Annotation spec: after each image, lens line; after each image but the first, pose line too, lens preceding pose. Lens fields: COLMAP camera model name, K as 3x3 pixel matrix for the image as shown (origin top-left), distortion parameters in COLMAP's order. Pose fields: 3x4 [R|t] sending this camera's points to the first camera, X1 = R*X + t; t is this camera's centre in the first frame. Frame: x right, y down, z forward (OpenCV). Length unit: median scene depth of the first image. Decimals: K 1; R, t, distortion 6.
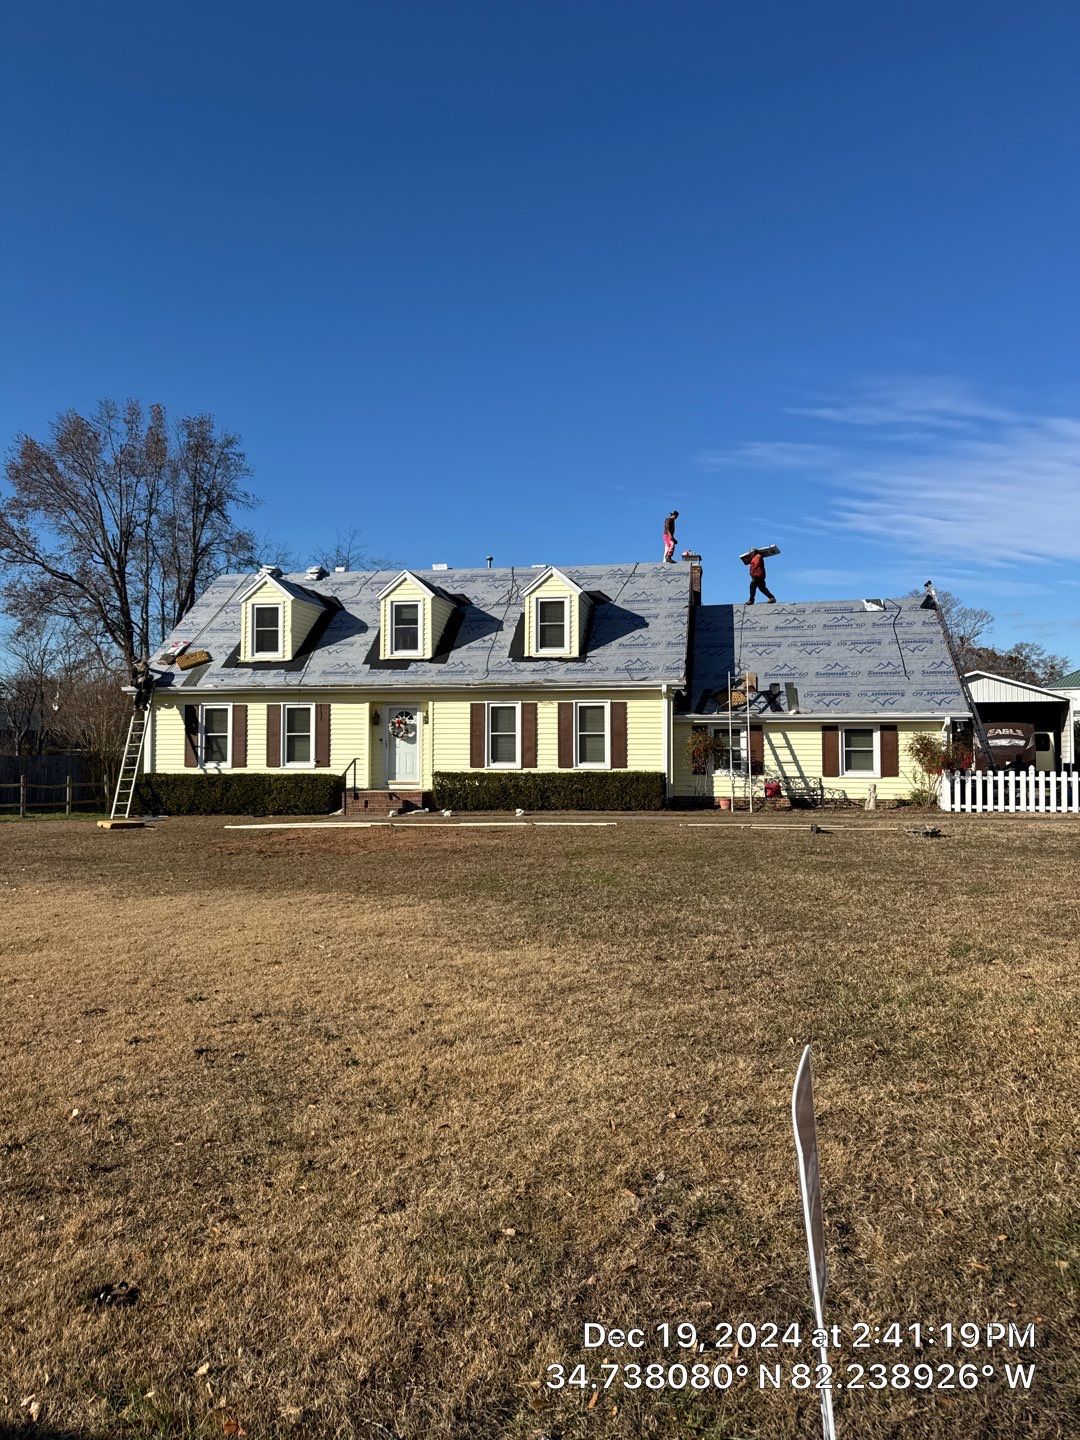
lens RADIAL K [[985.1, 0, 551.6], [0, 985.1, 699.9], [0, 0, 1]] dist [0.058305, -0.039856]
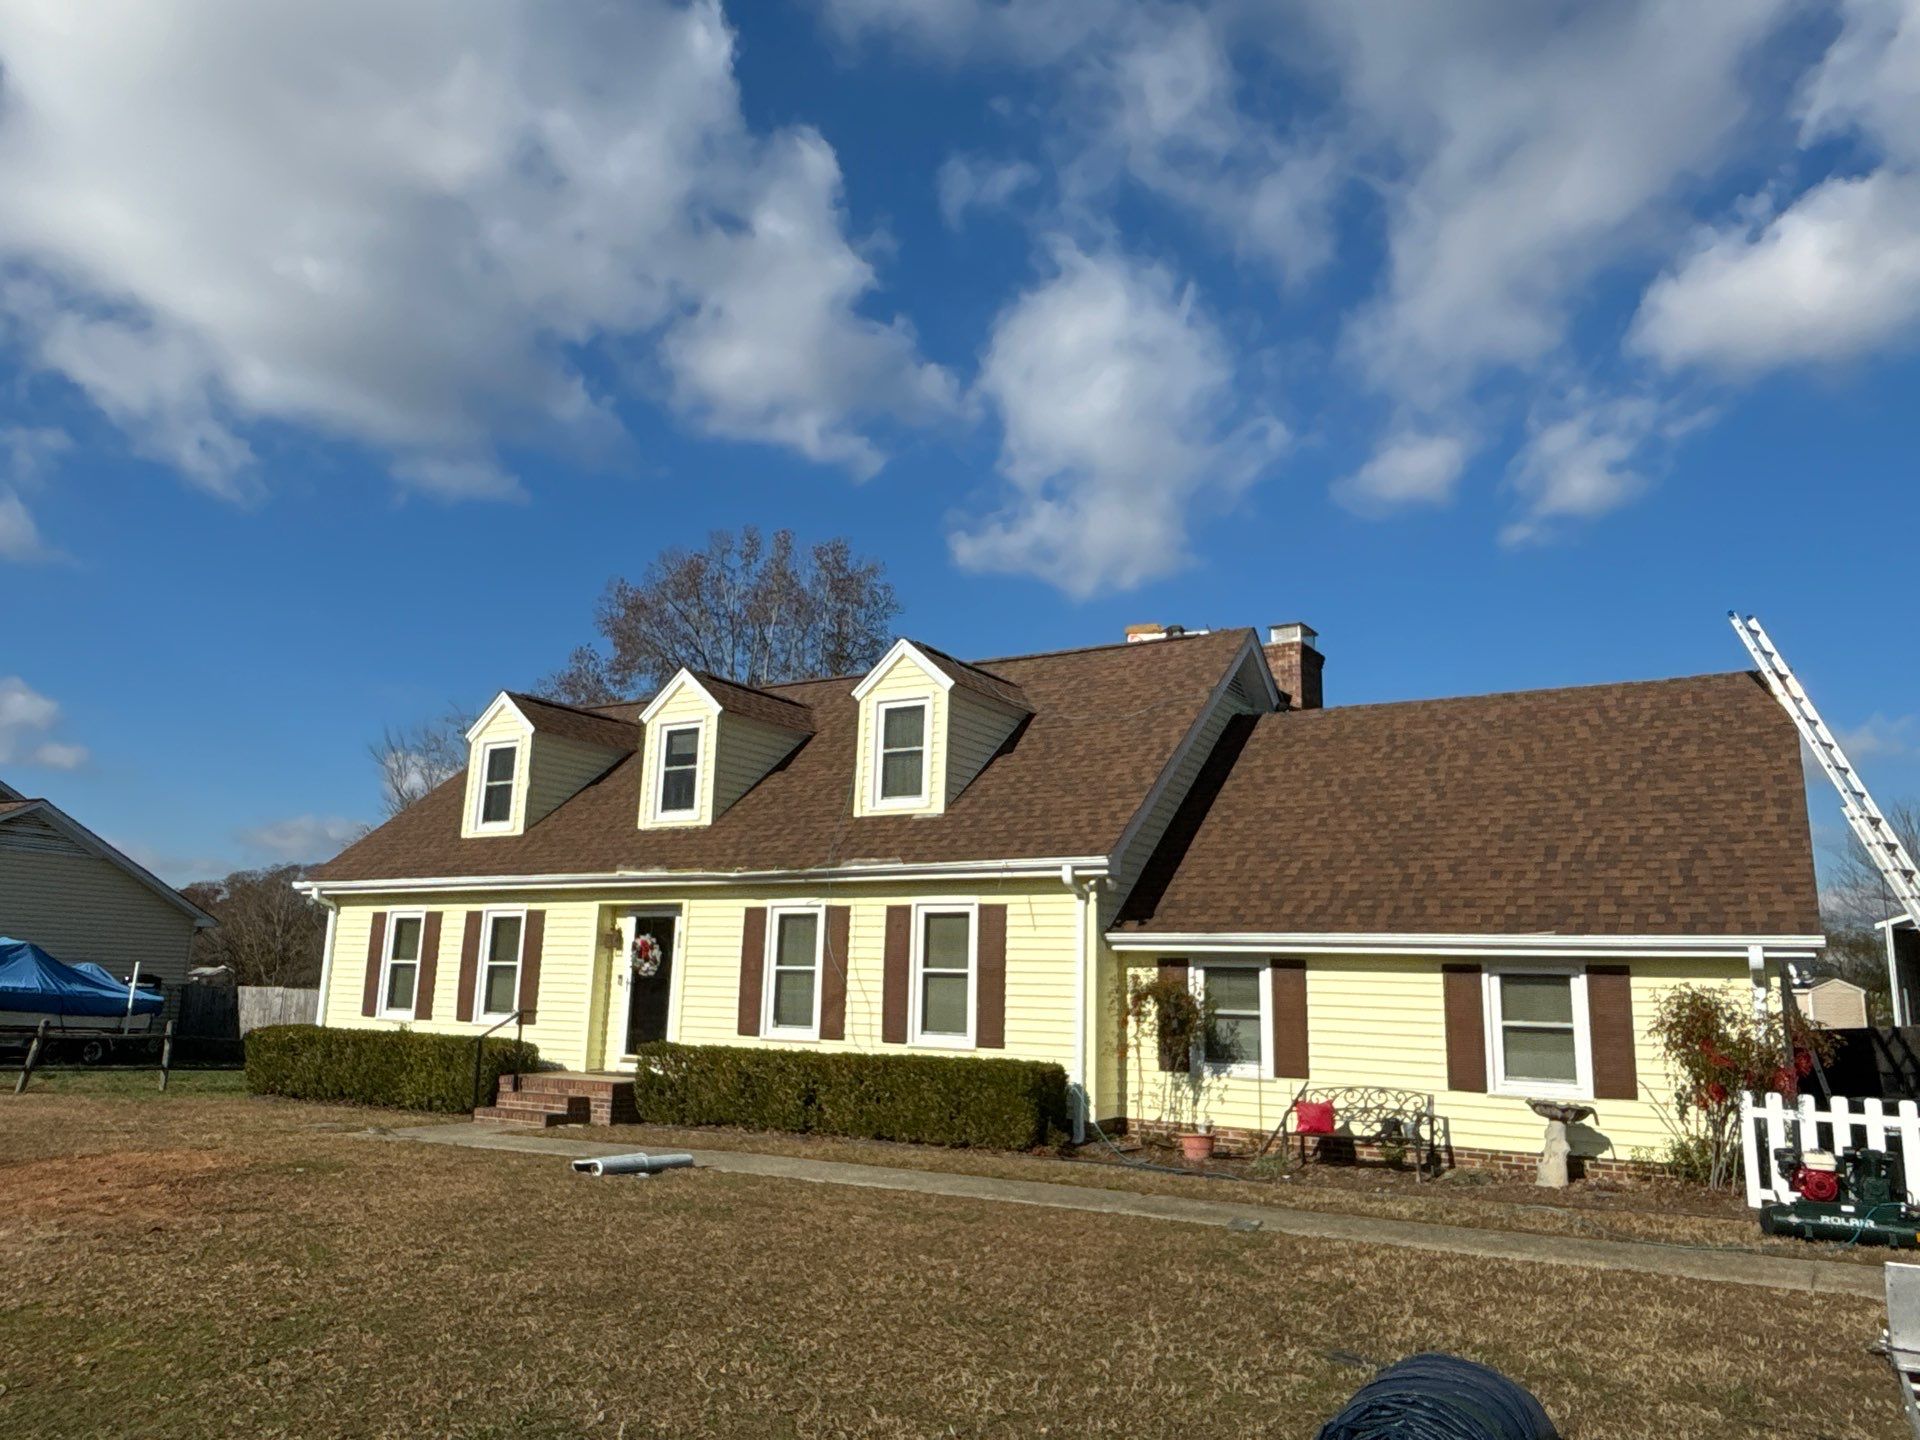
lens RADIAL K [[1351.2, 0, 956.0], [0, 1351.2, 682.8], [0, 0, 1]] dist [0.021019, -0.013448]
pose [[0.929168, -0.057919, -0.365091, 0.277192], [-0.010651, 0.983044, -0.183061, 0.015835], [0.369503, 0.173983, 0.912796, 0.358033]]
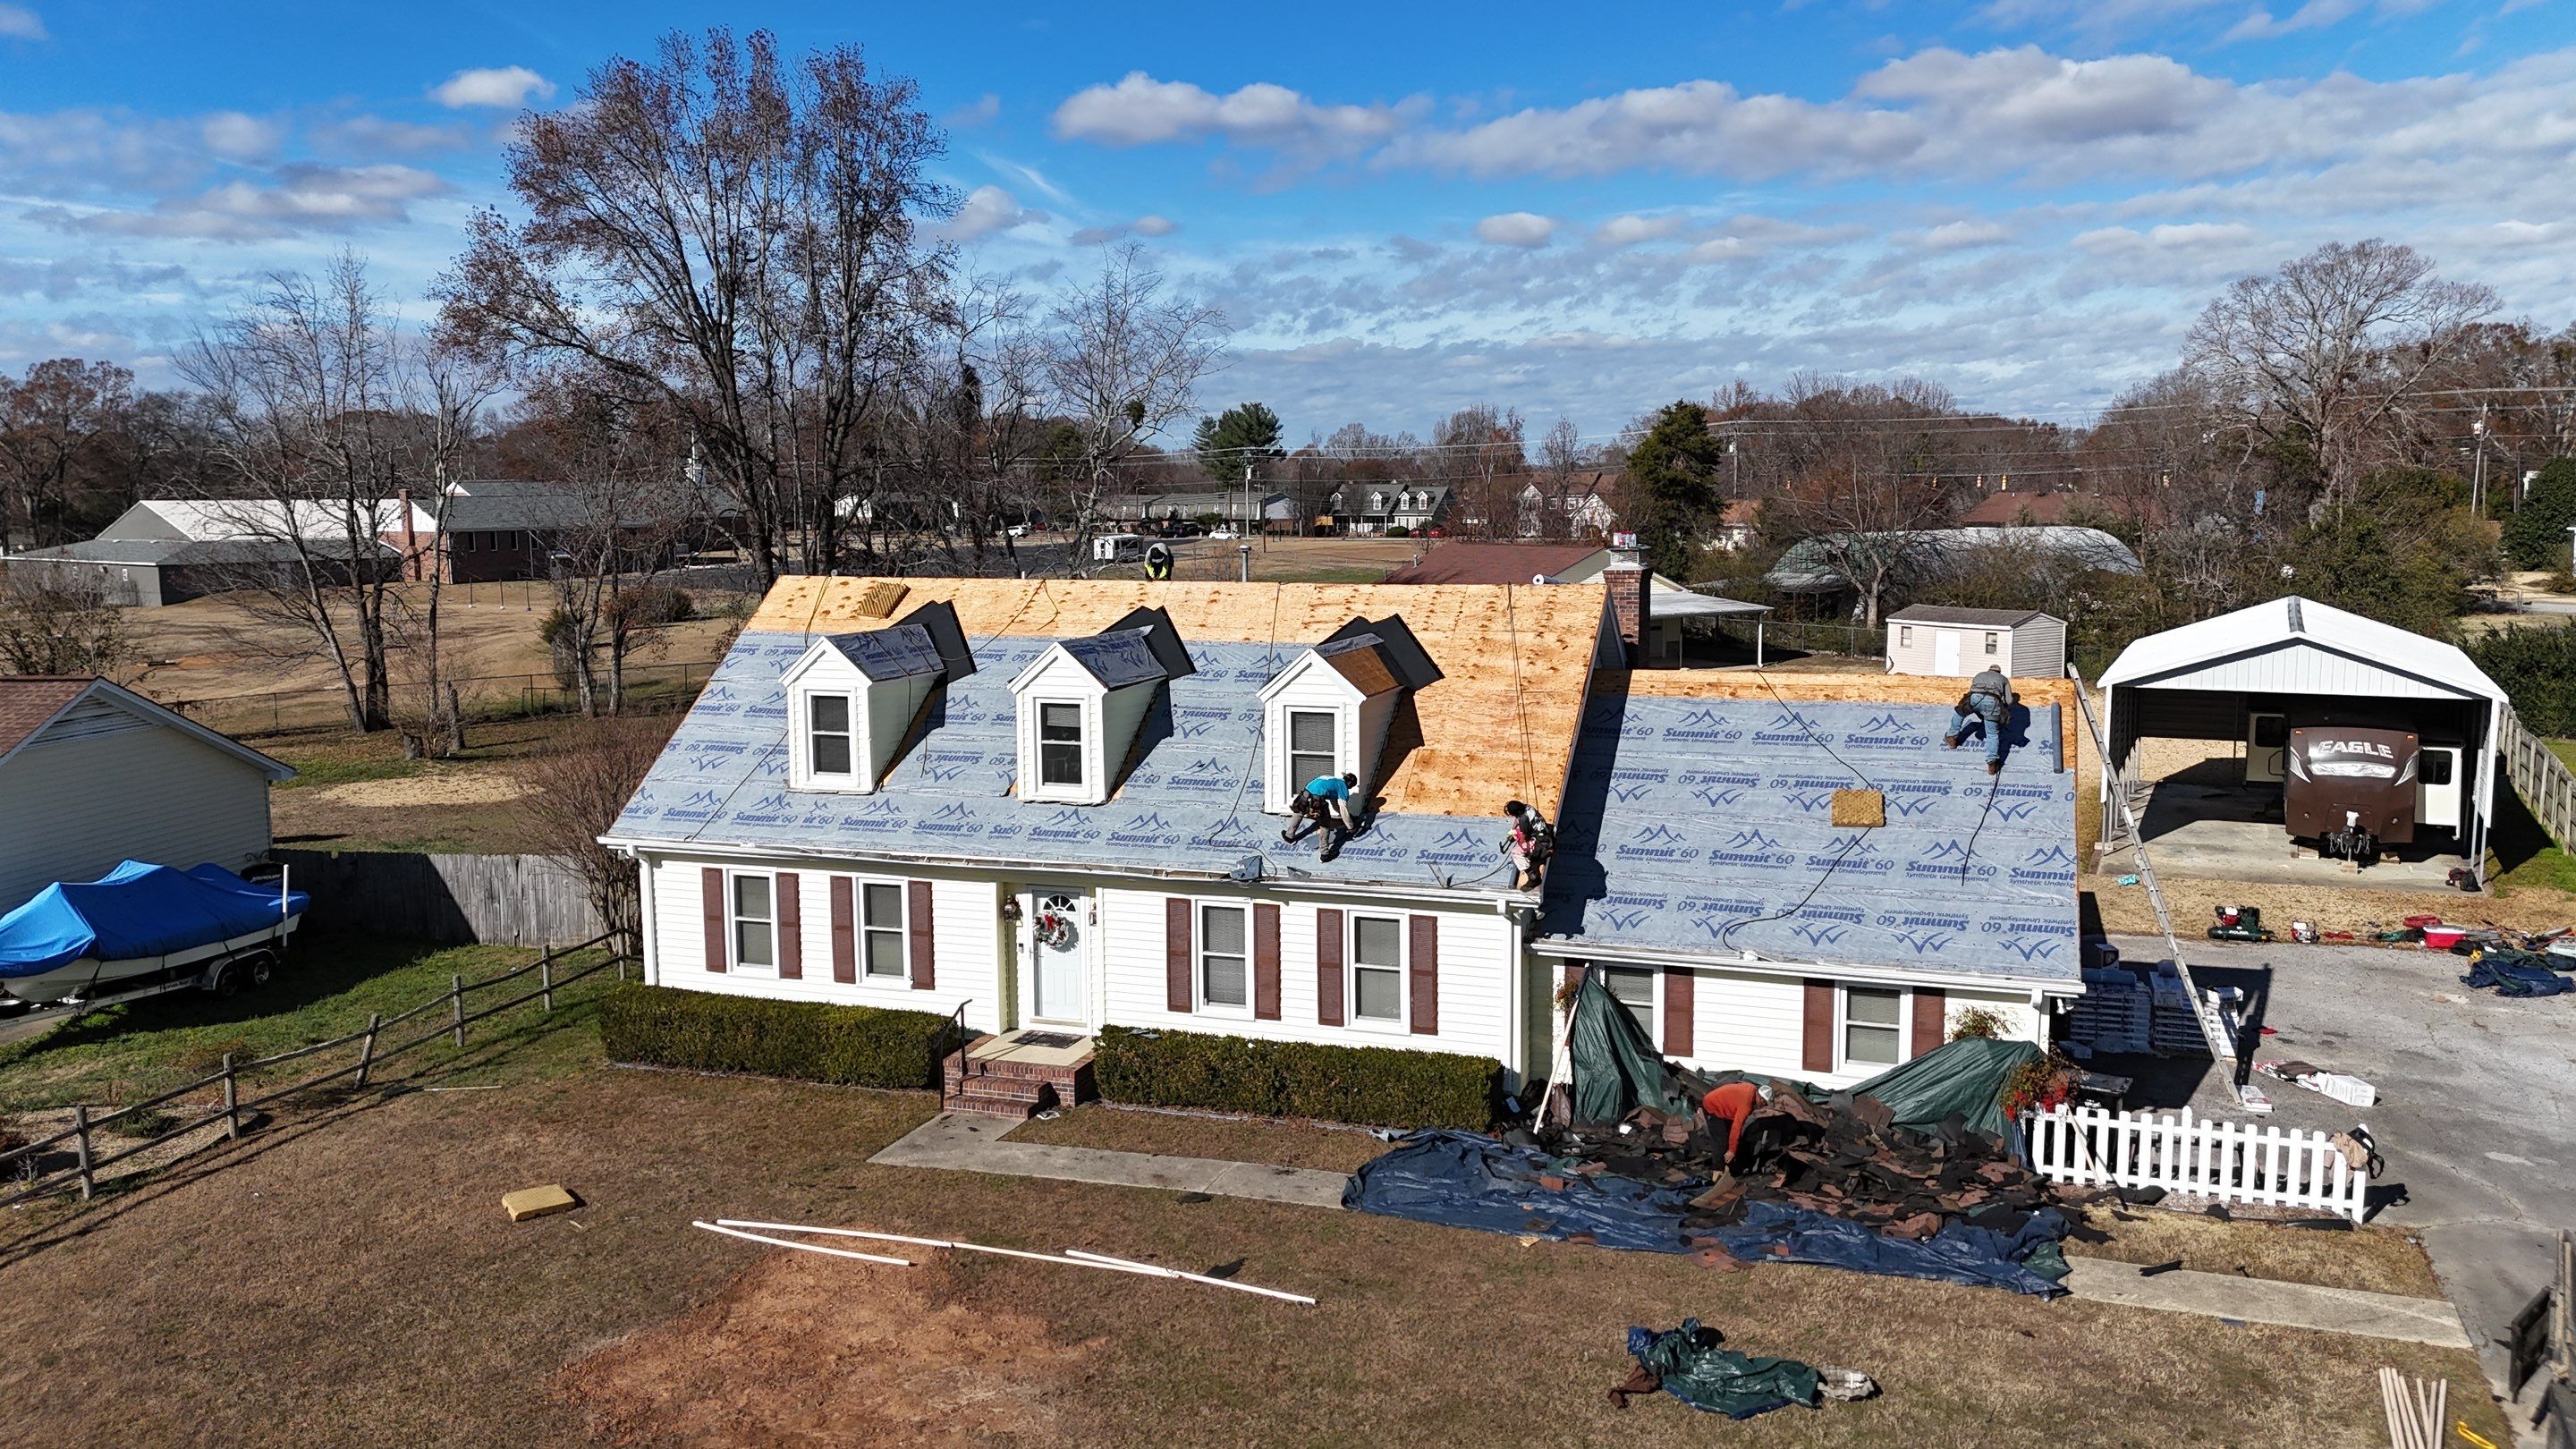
lens RADIAL K [[1870.5, 0, 1294.9], [0, 1870.5, 705.5], [0, 0, 1]] dist [0.035164, -0.012233]
pose [[0.986940, 0.010440, -0.160748, 0.152616], [0.014753, 0.987846, 0.154733, -0.257662], [0.160410, -0.155084, 0.974791, -0.002499]]
